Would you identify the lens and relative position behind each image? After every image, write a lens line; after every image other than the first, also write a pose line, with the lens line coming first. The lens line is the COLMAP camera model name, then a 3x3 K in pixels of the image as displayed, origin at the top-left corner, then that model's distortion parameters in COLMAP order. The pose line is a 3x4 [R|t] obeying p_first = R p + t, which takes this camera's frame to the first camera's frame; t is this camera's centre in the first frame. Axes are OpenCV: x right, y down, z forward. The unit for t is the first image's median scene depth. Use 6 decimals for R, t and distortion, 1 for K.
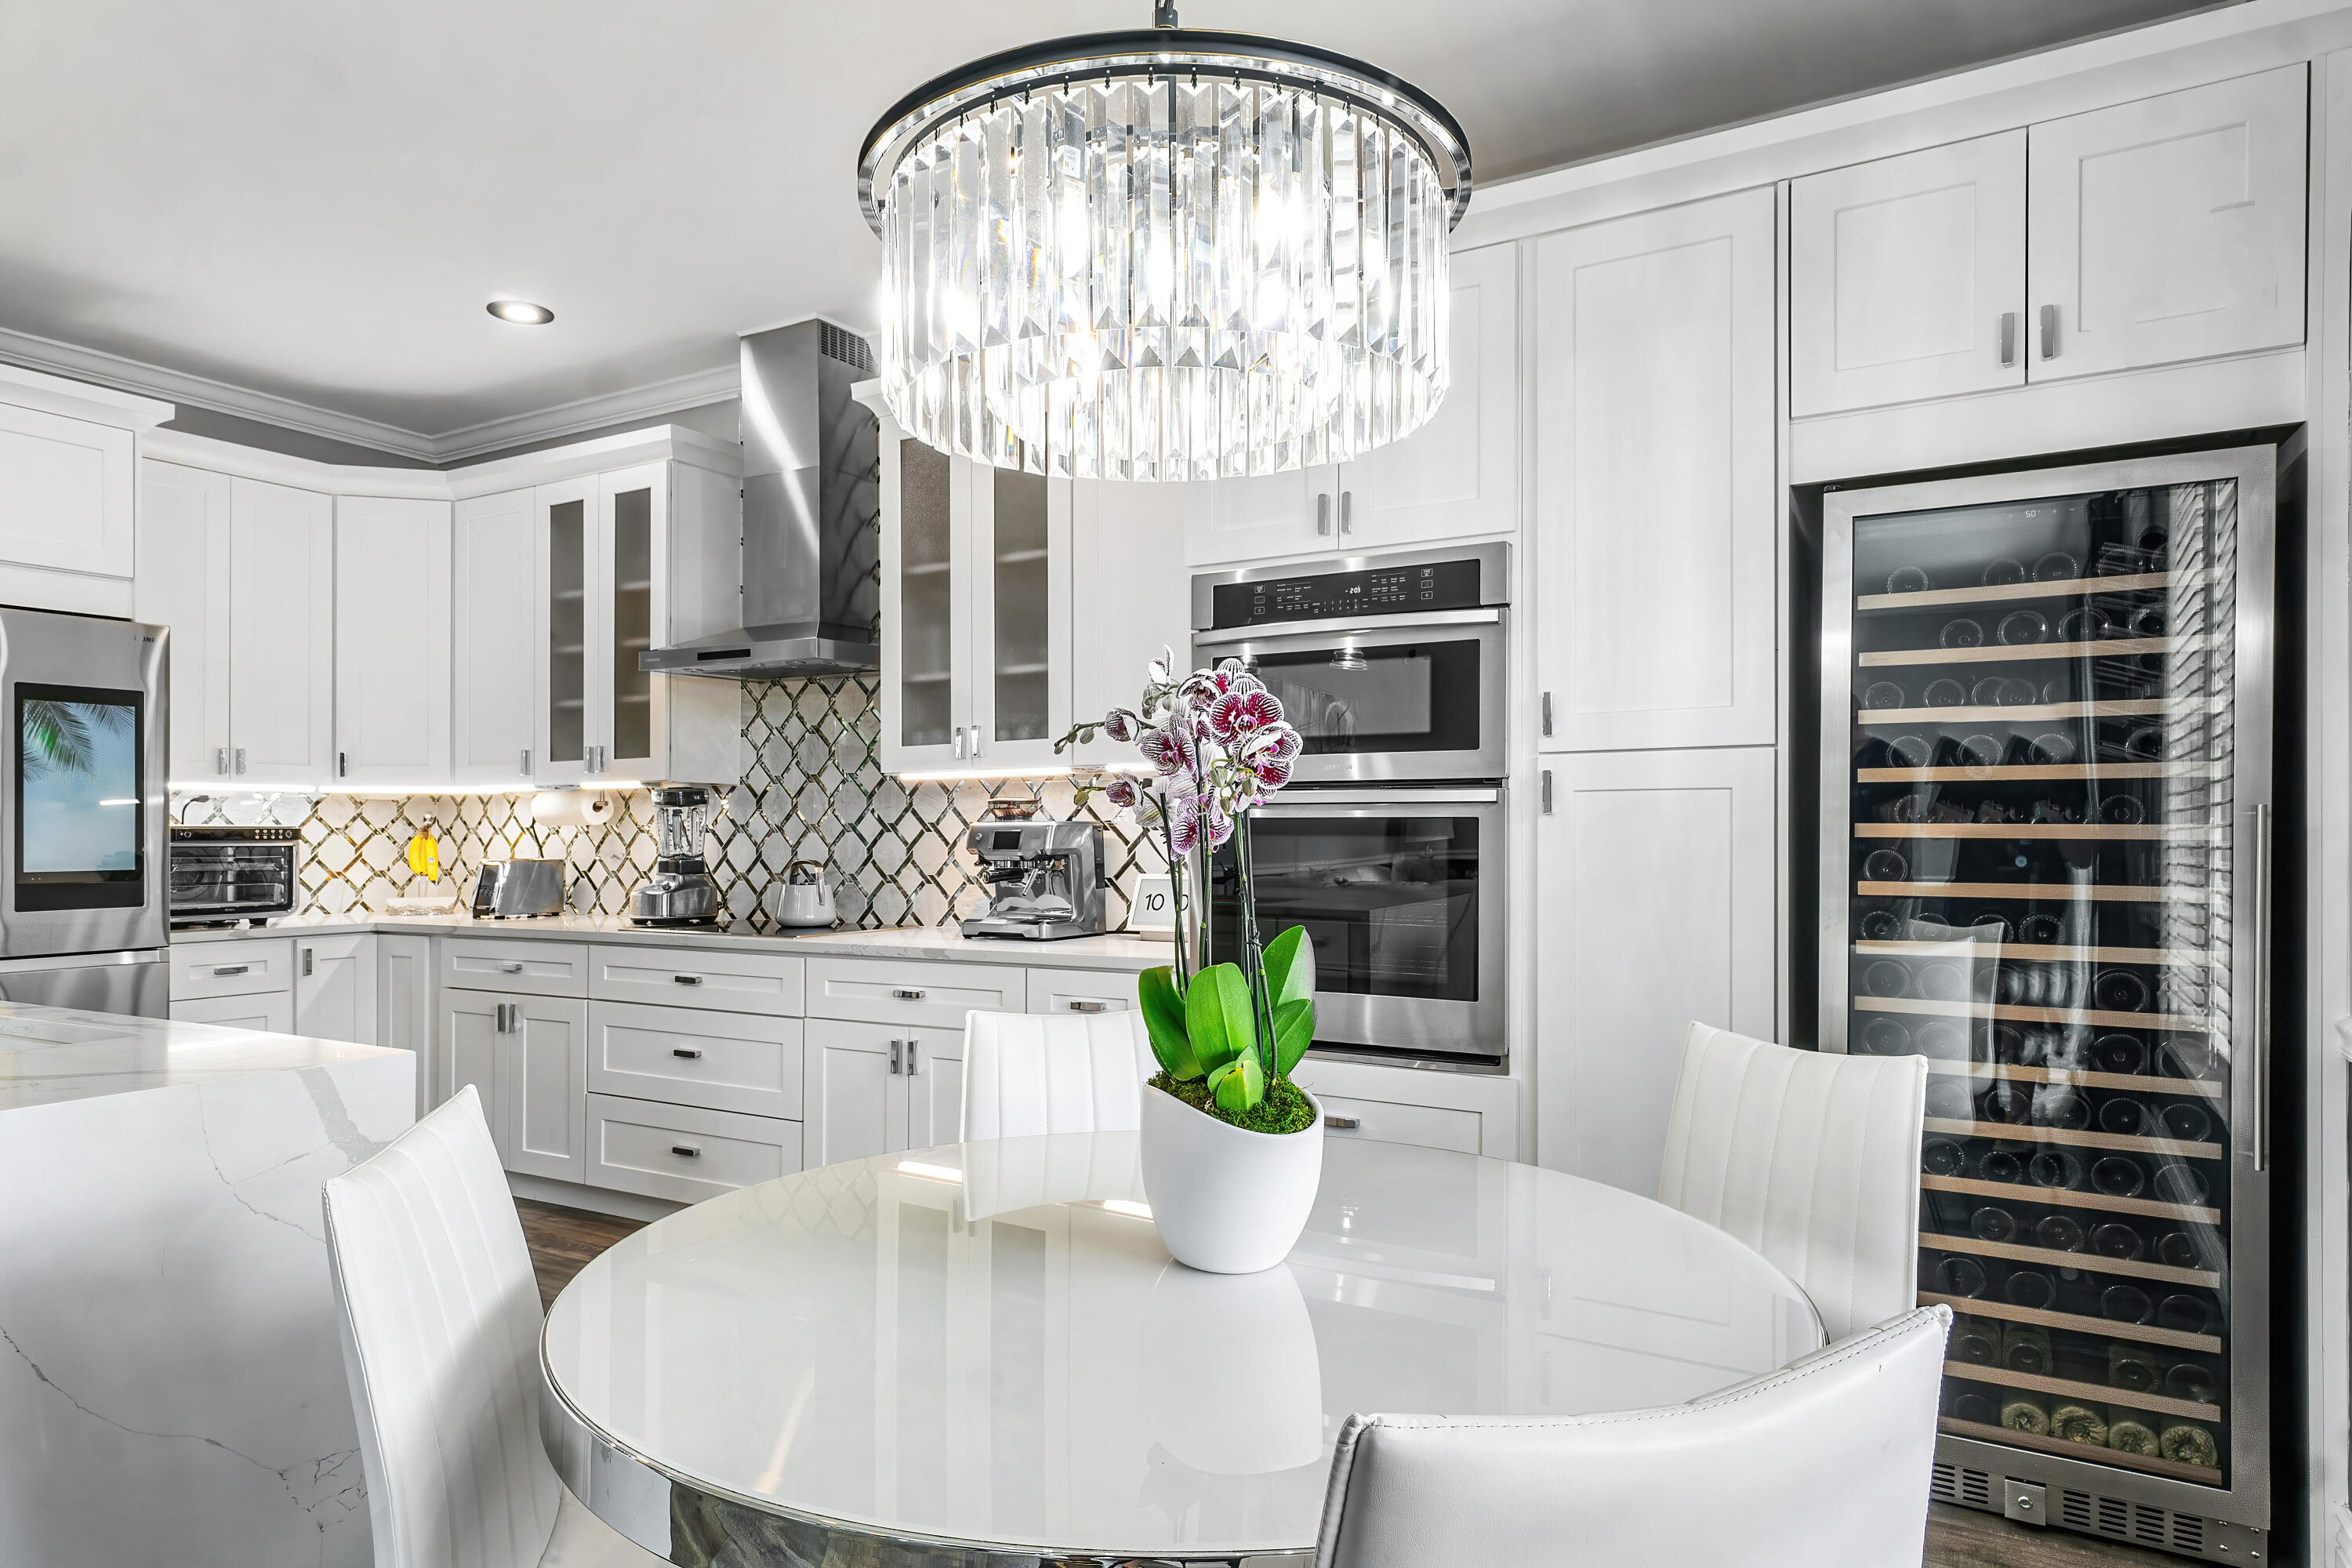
lens RADIAL K [[1401.2, 0, 1176.0], [0, 1401.2, 784.0], [0, 0, 1]] dist [0.001768, 0.000370]
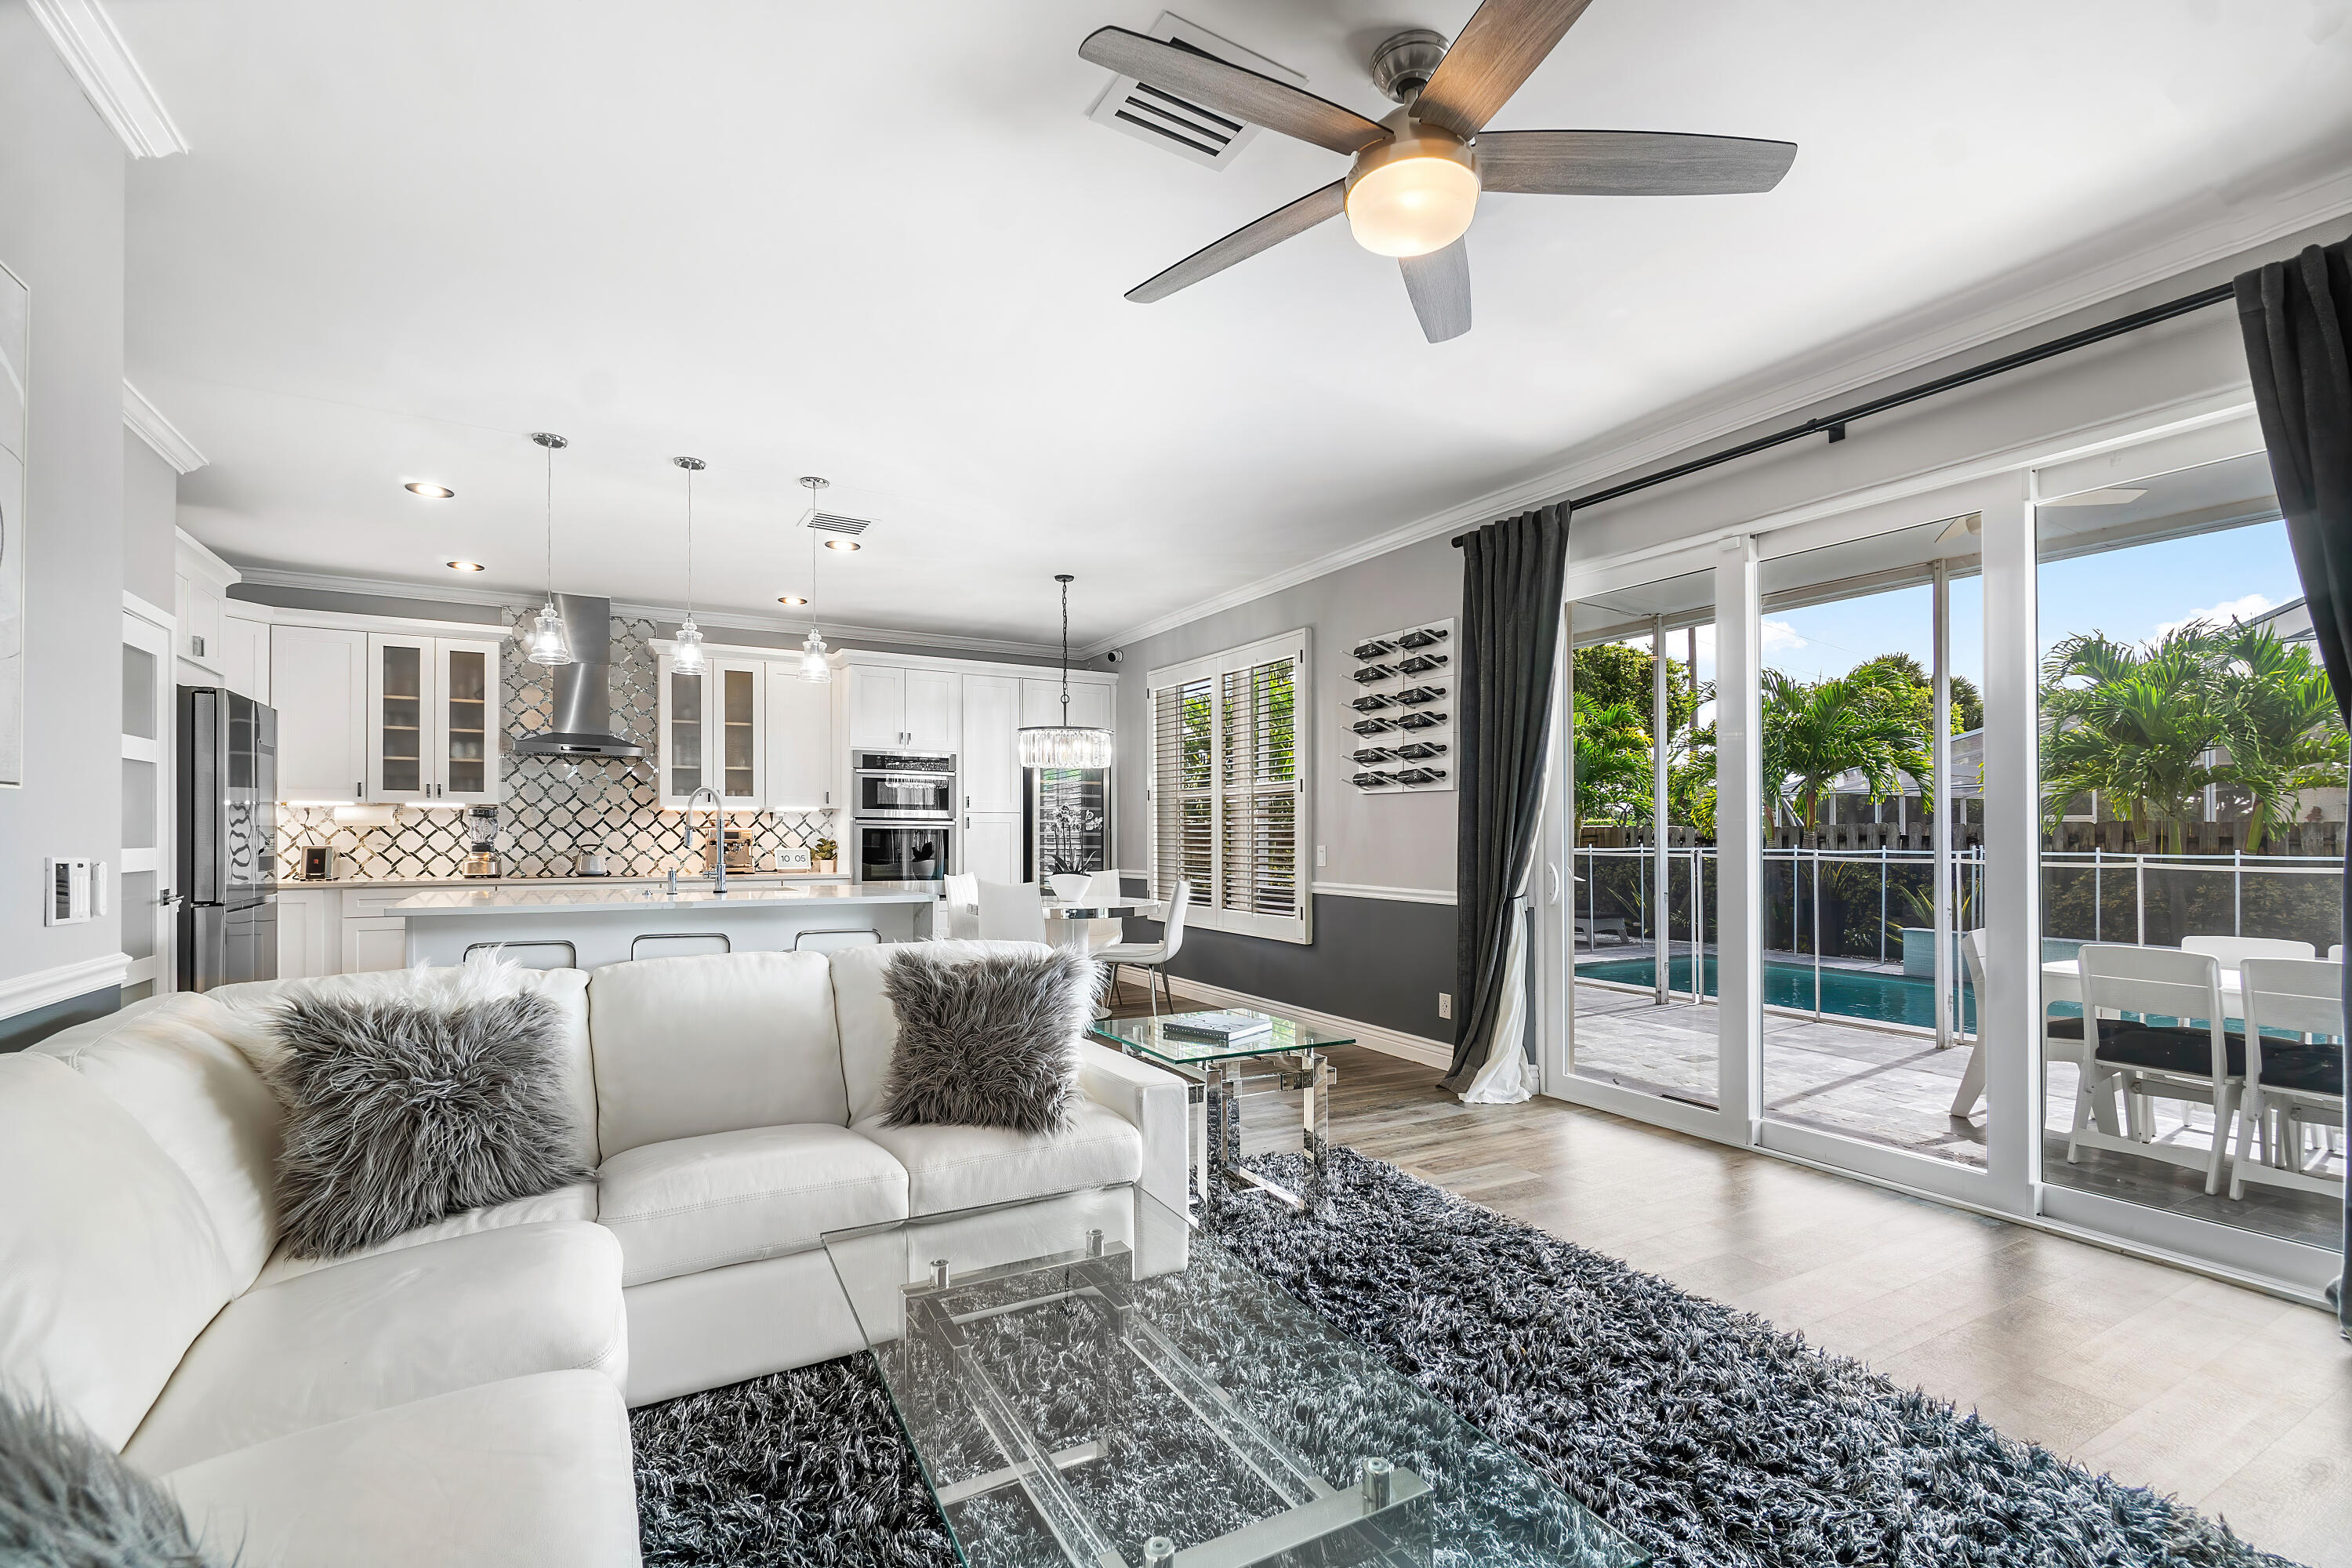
lens RADIAL K [[1032.2, 0, 1168.5], [0, 1032.2, 813.9], [0, 0, 1]] dist [-0.000754, -0.000827]
pose [[0.508812, 0.006338, 0.860854, -1.193949], [-0.036816, 0.999218, 0.014404, -0.048301], [-0.860090, -0.039022, 0.508648, -0.586481]]
